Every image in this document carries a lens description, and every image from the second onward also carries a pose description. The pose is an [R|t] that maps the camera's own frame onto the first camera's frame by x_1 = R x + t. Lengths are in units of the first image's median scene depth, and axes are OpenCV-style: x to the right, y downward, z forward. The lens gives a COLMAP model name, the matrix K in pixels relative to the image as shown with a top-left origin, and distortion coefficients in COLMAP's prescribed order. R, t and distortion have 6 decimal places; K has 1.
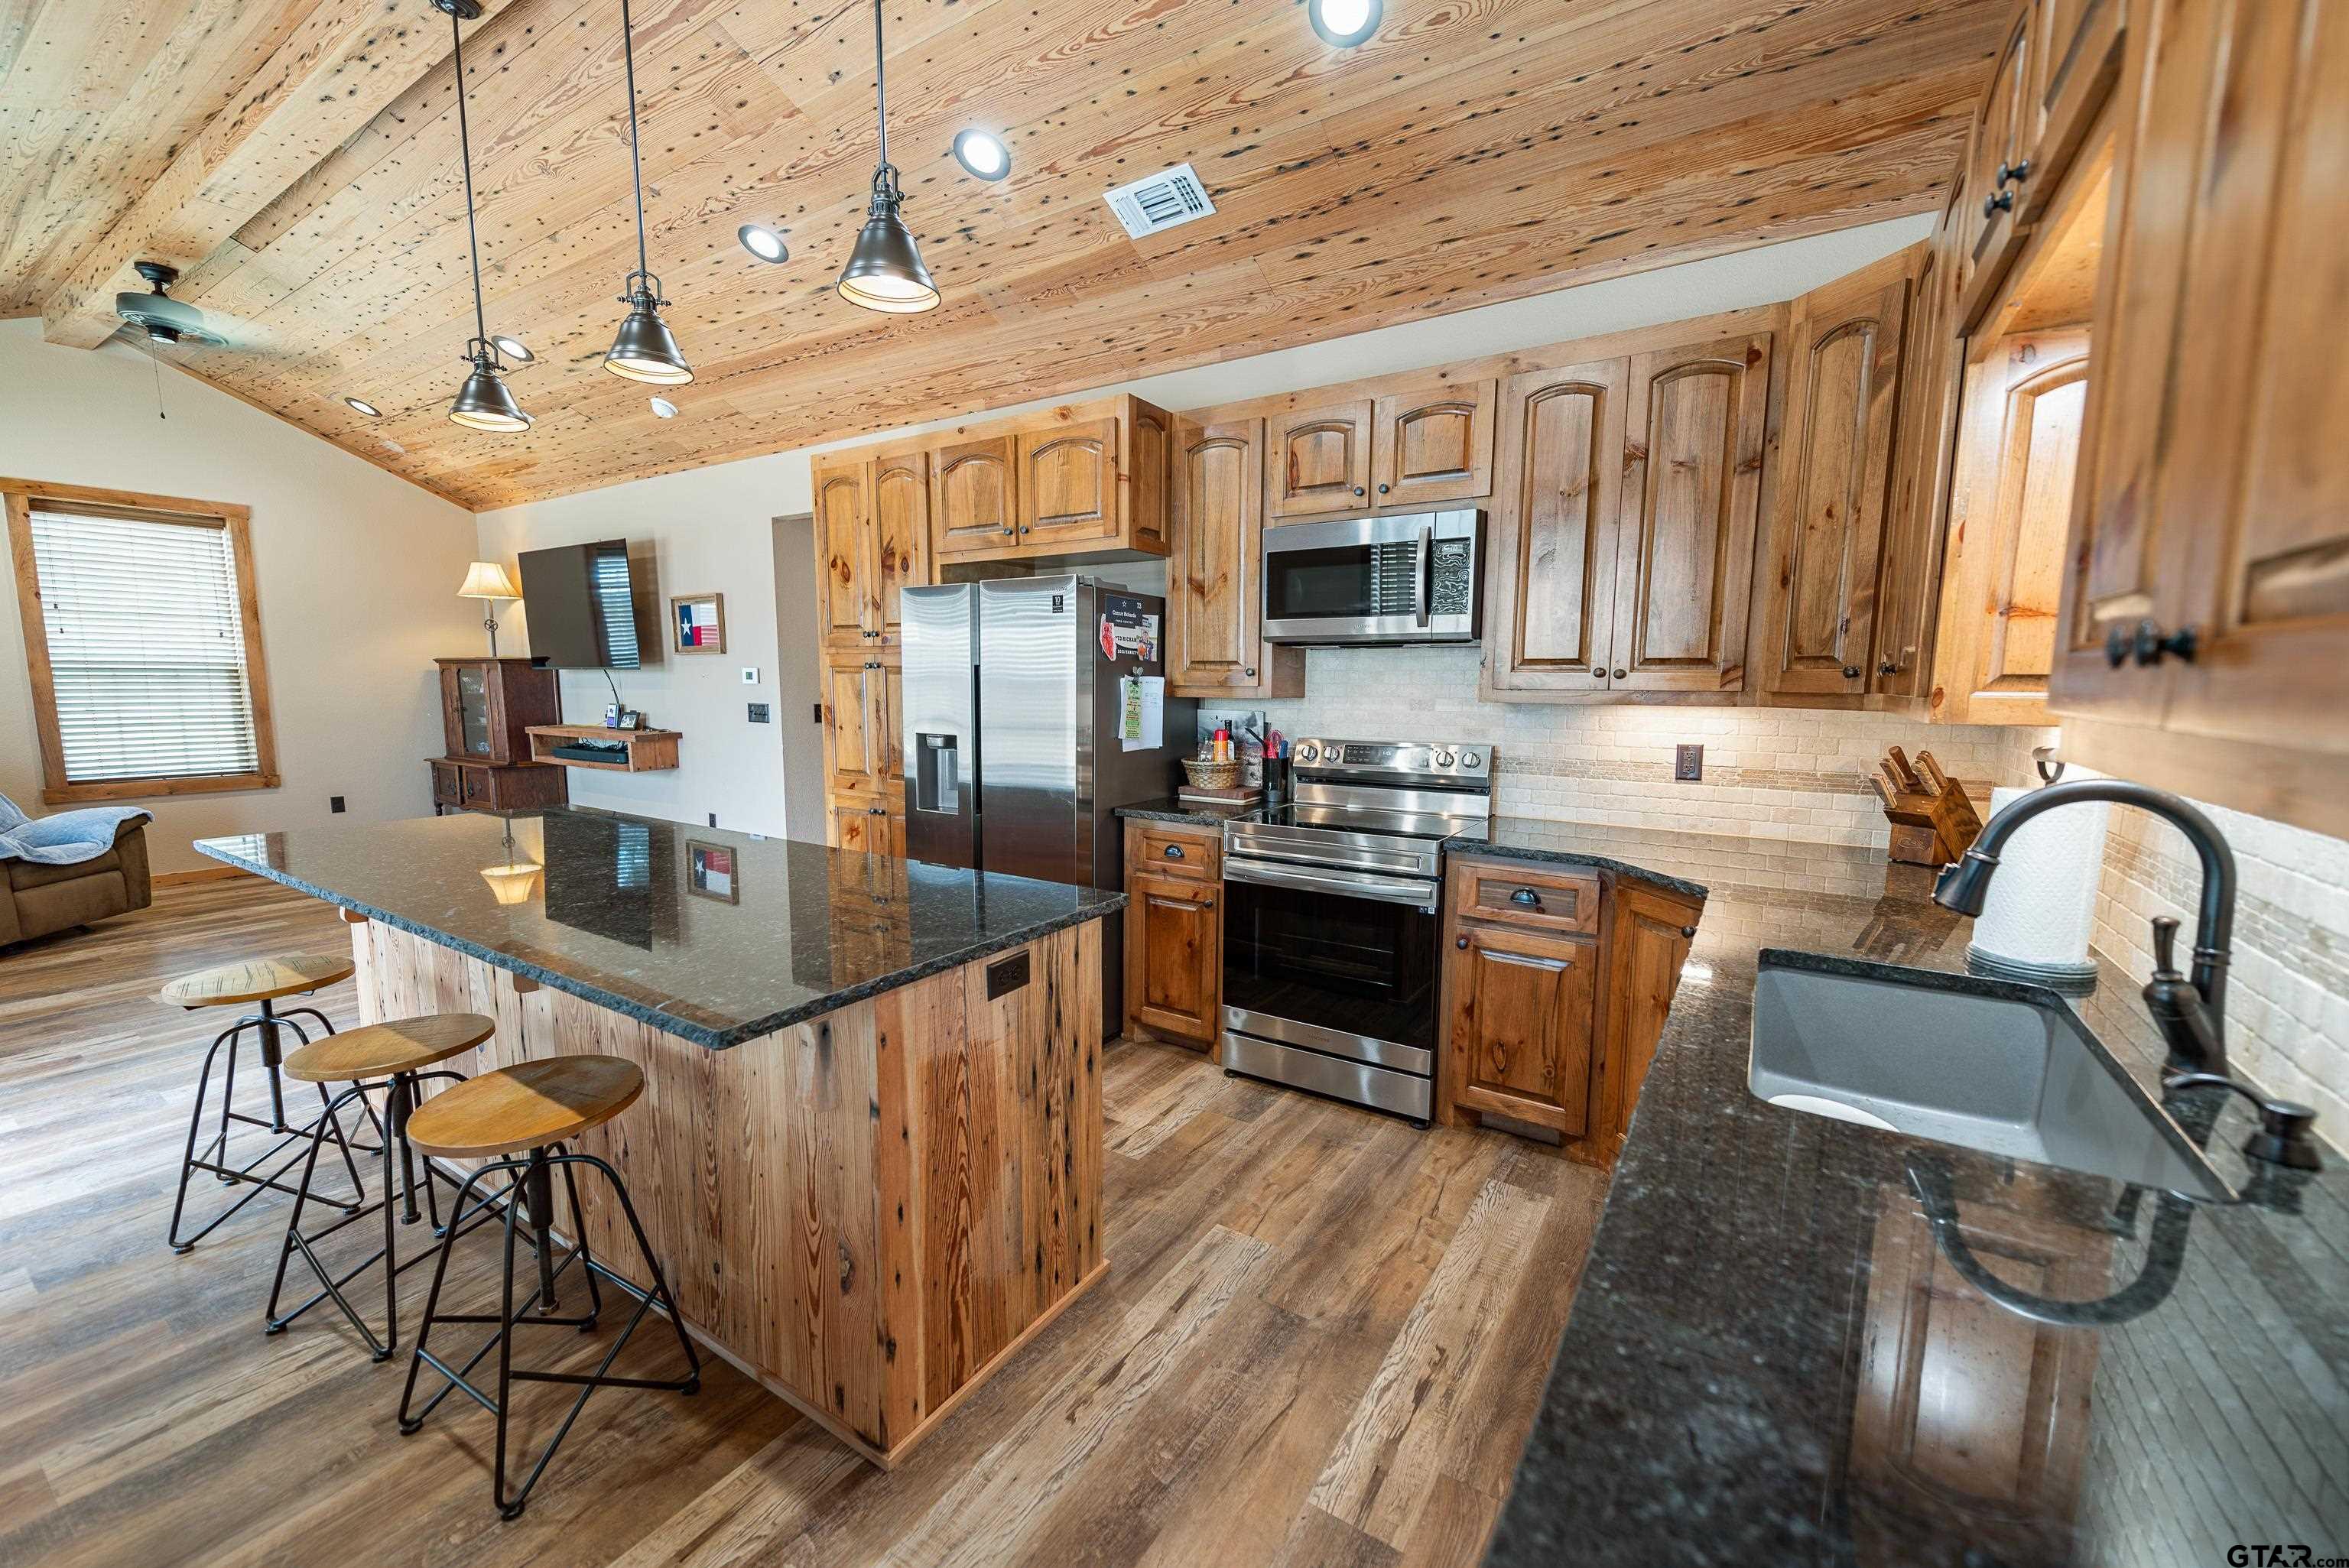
lens RADIAL K [[919.9, 0, 1176.2], [0, 919.9, 788.4], [0, 0, 1]] dist [0.017929, -0.005380]
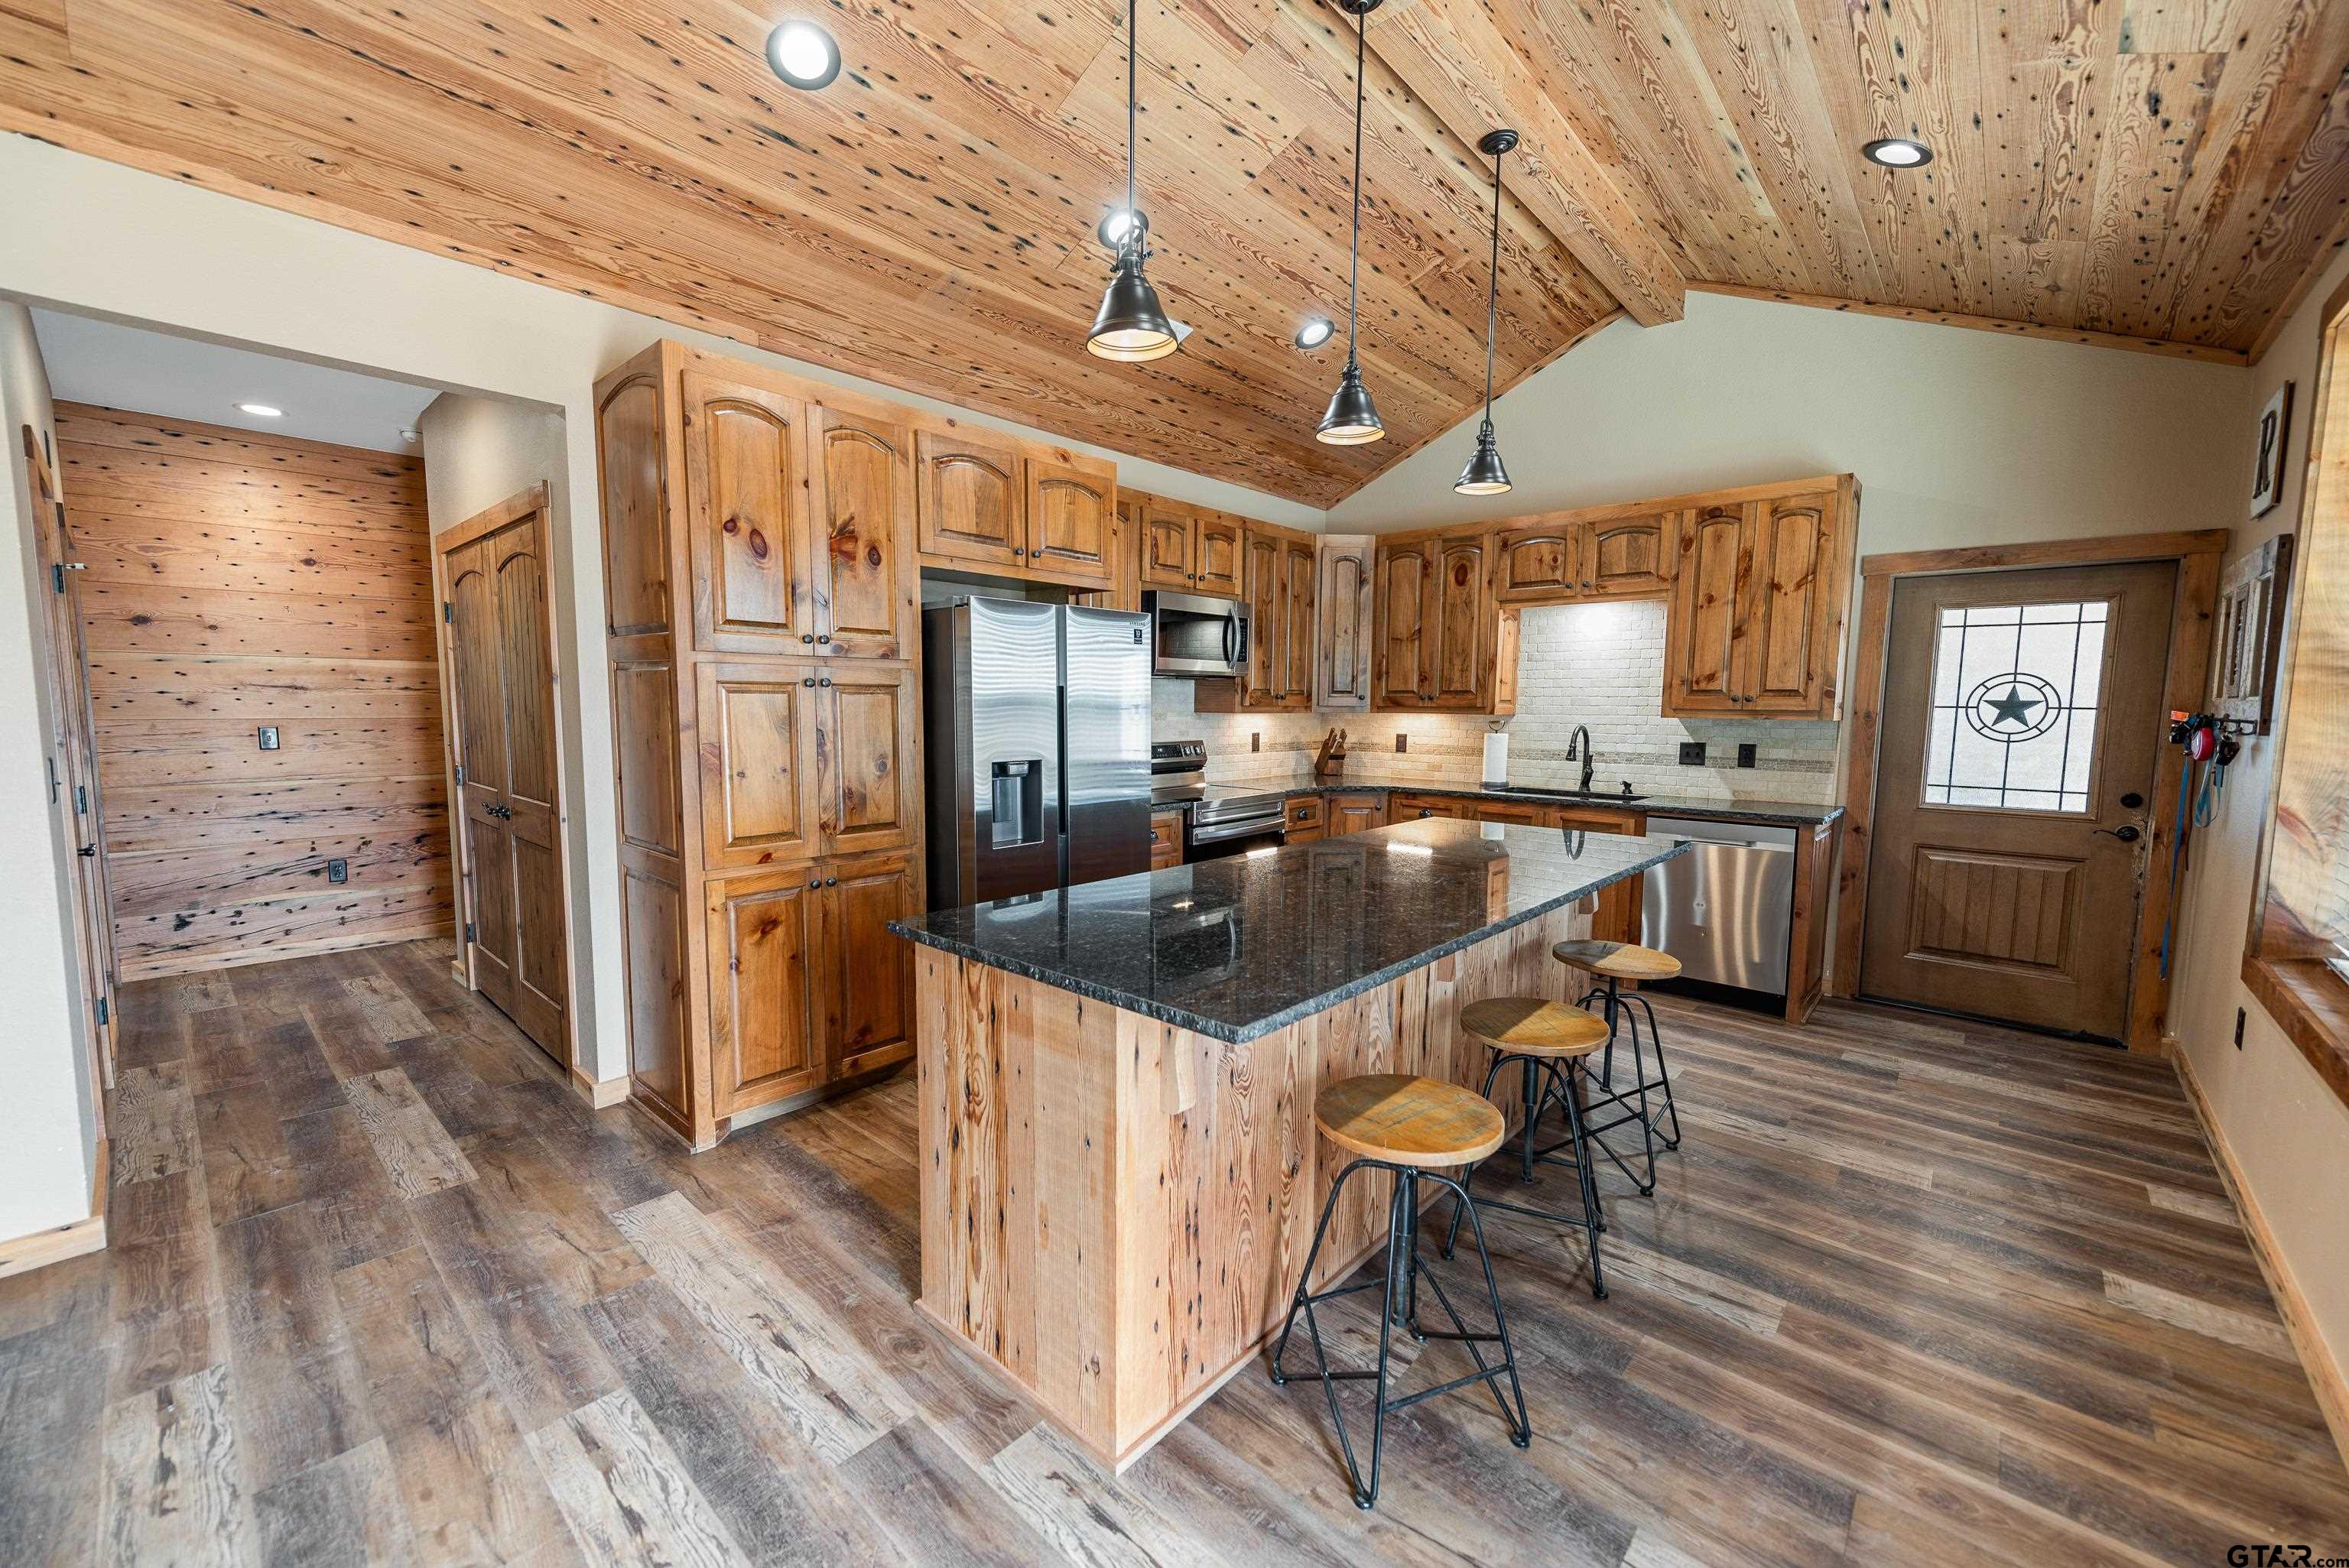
lens RADIAL K [[919.9, 0, 1176.2], [0, 919.9, 788.4], [0, 0, 1]] dist [0.017929, -0.005380]
pose [[0.161358, -0.099006, 0.981917, -1.168076], [0.111618, 0.990402, 0.081520, -0.090969], [-0.980564, 0.096446, 0.170860, 0.705167]]
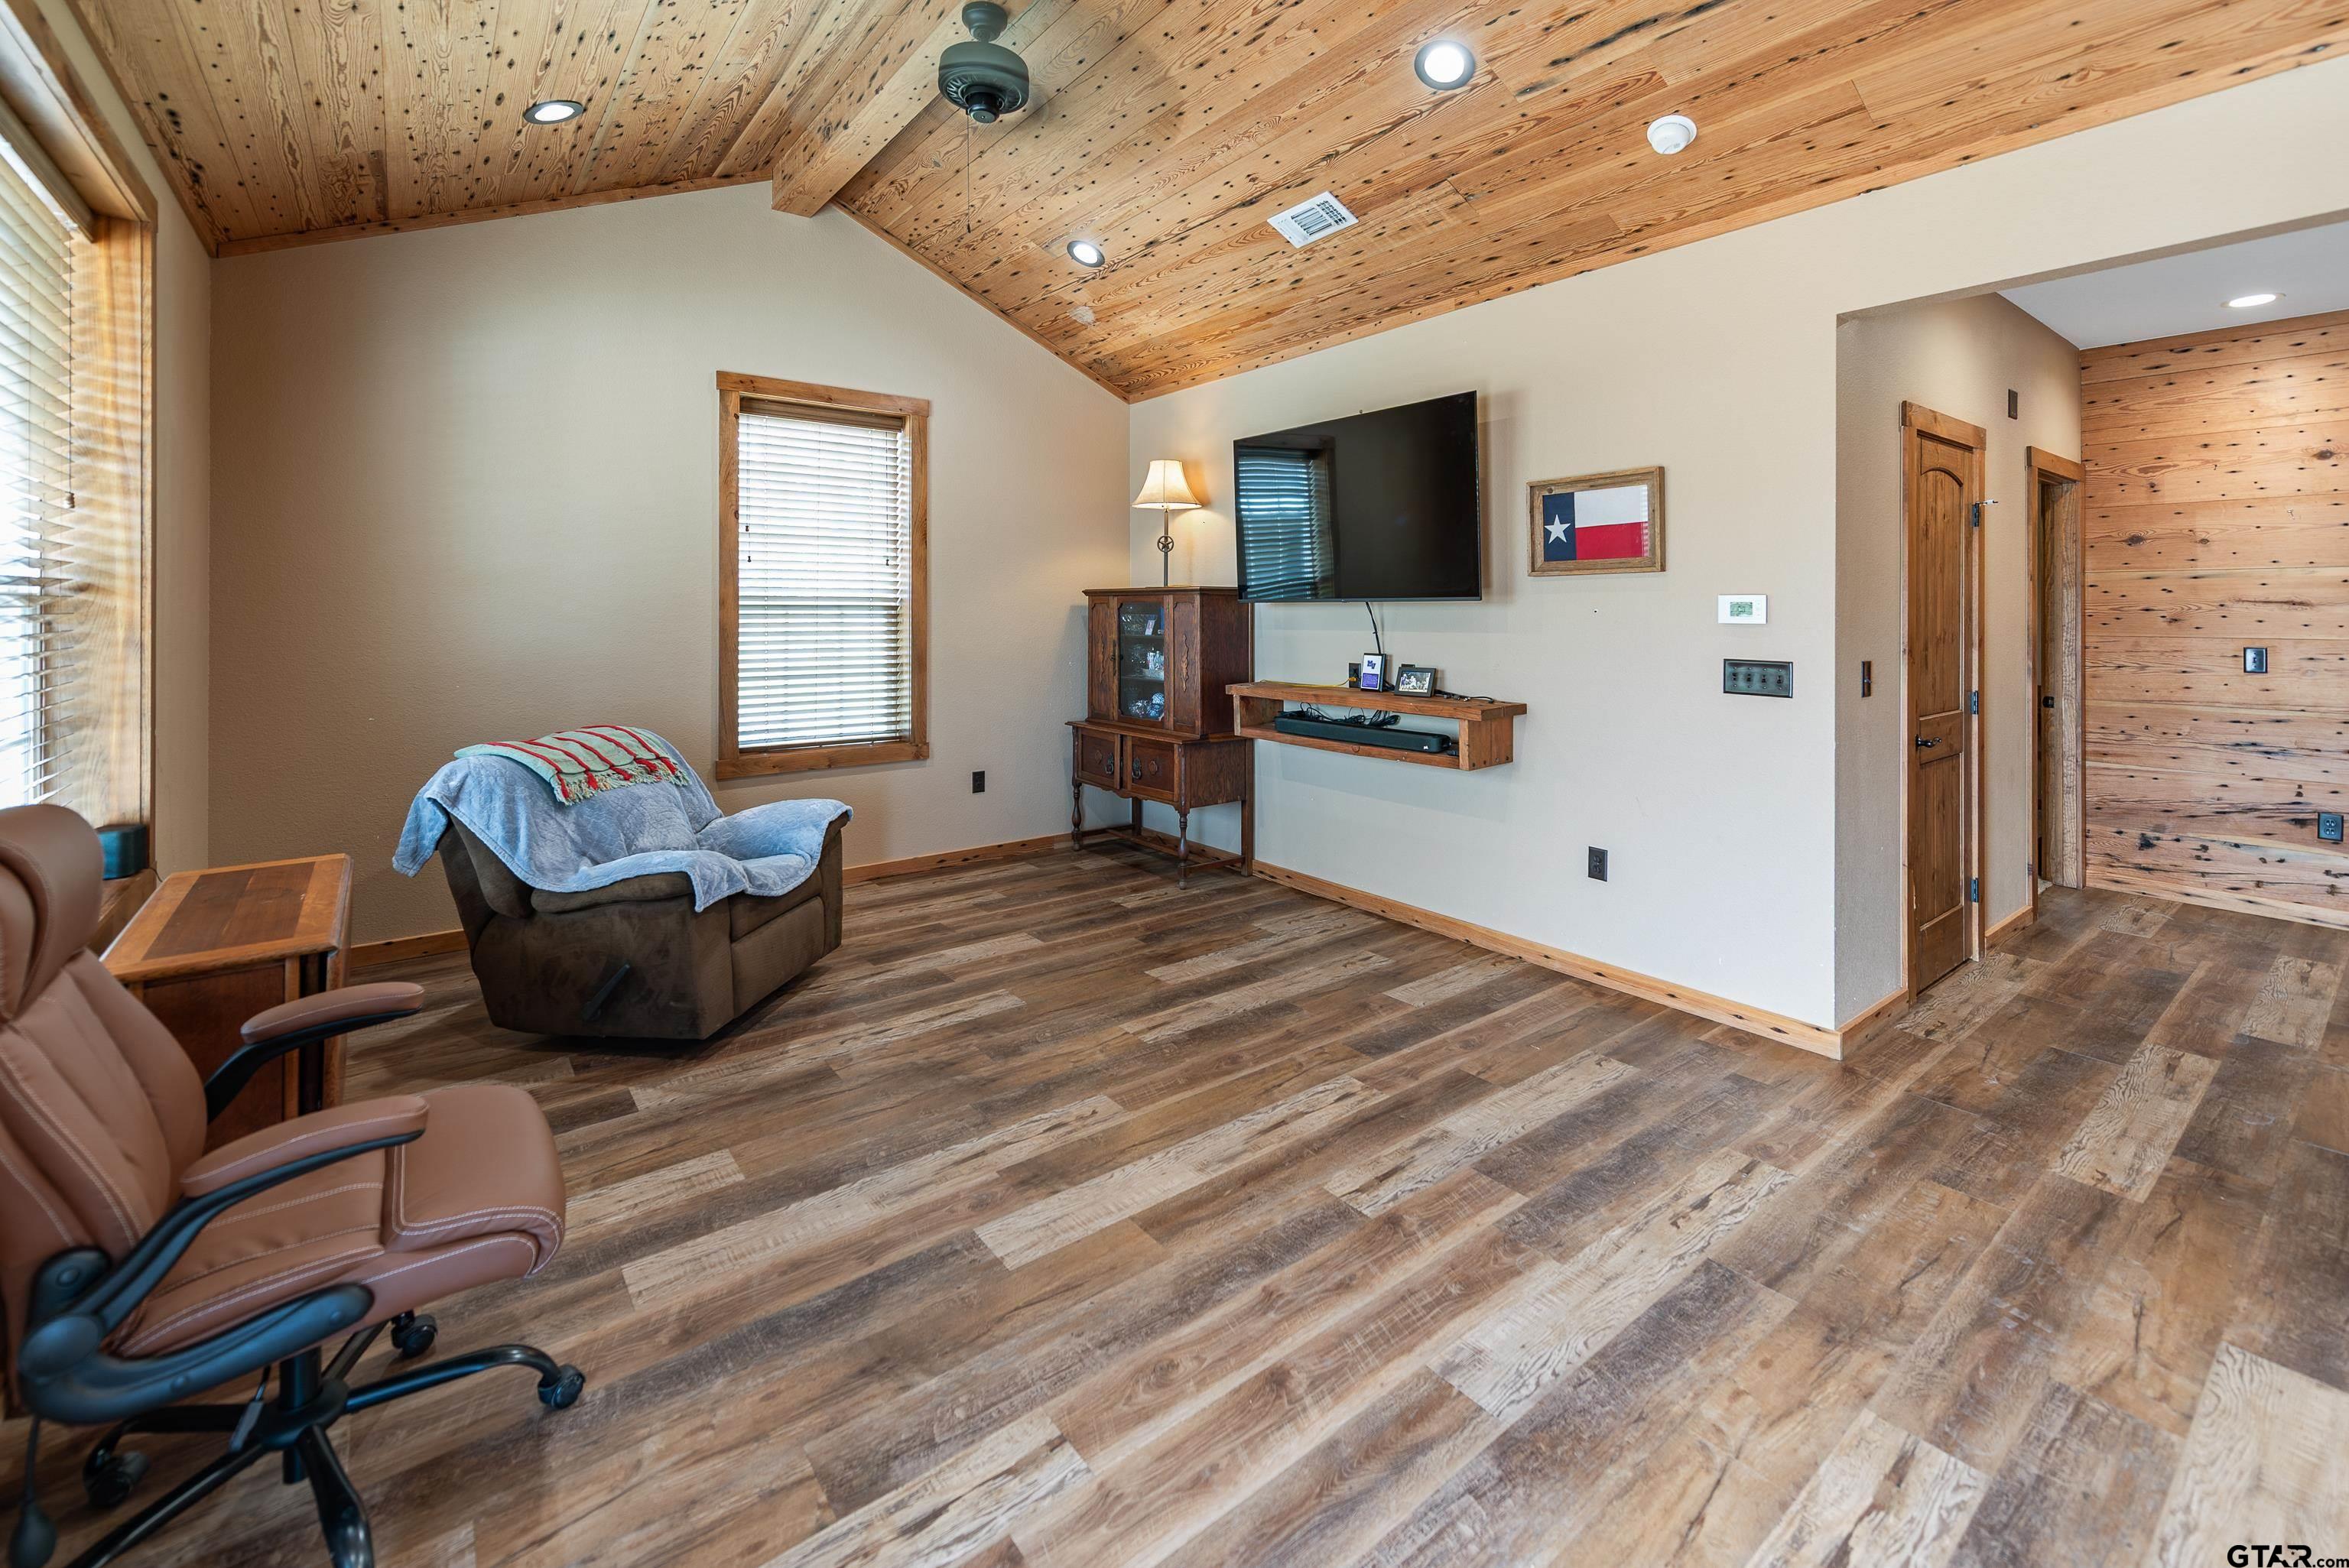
lens RADIAL K [[990.9, 0, 1175.4], [0, 990.9, 605.5], [0, 0, 1]] dist [0.003190, 0.000148]
pose [[0.941870, -0.006368, -0.335917, -0.922964], [-0.035325, 0.992401, -0.117862, -0.069400], [0.334116, 0.122877, 0.934488, 0.545057]]
